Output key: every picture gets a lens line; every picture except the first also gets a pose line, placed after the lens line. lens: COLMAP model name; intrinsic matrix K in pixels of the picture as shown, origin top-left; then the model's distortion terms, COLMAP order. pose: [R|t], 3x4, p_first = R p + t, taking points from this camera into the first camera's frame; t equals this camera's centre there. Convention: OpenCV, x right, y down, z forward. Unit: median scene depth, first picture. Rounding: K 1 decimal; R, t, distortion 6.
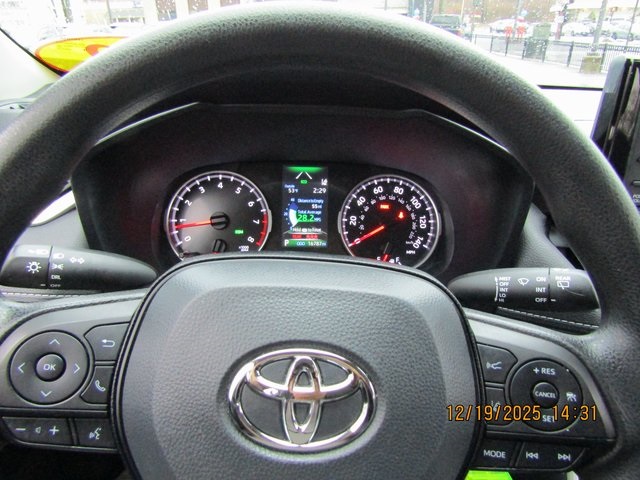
lens RADIAL K [[460.9, 0, 322.7], [0, 460.9, 253.8], [0, 0, 1]] dist [-0.028433, 0.015146]
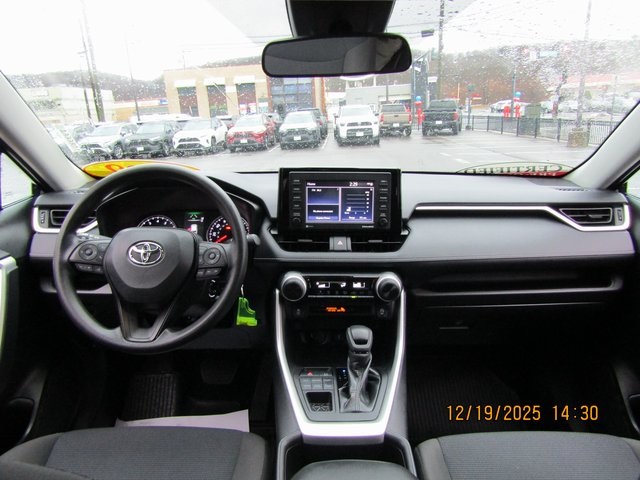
lens RADIAL K [[460.9, 0, 319.4], [0, 460.9, 256.6], [0, 0, 1]] dist [-0.028433, 0.015146]
pose [[0.998481, -0.034125, -0.043249, 0.687414], [0.026757, 0.986631, -0.160757, 0.422847], [0.048157, 0.159356, 0.986046, -1.229833]]
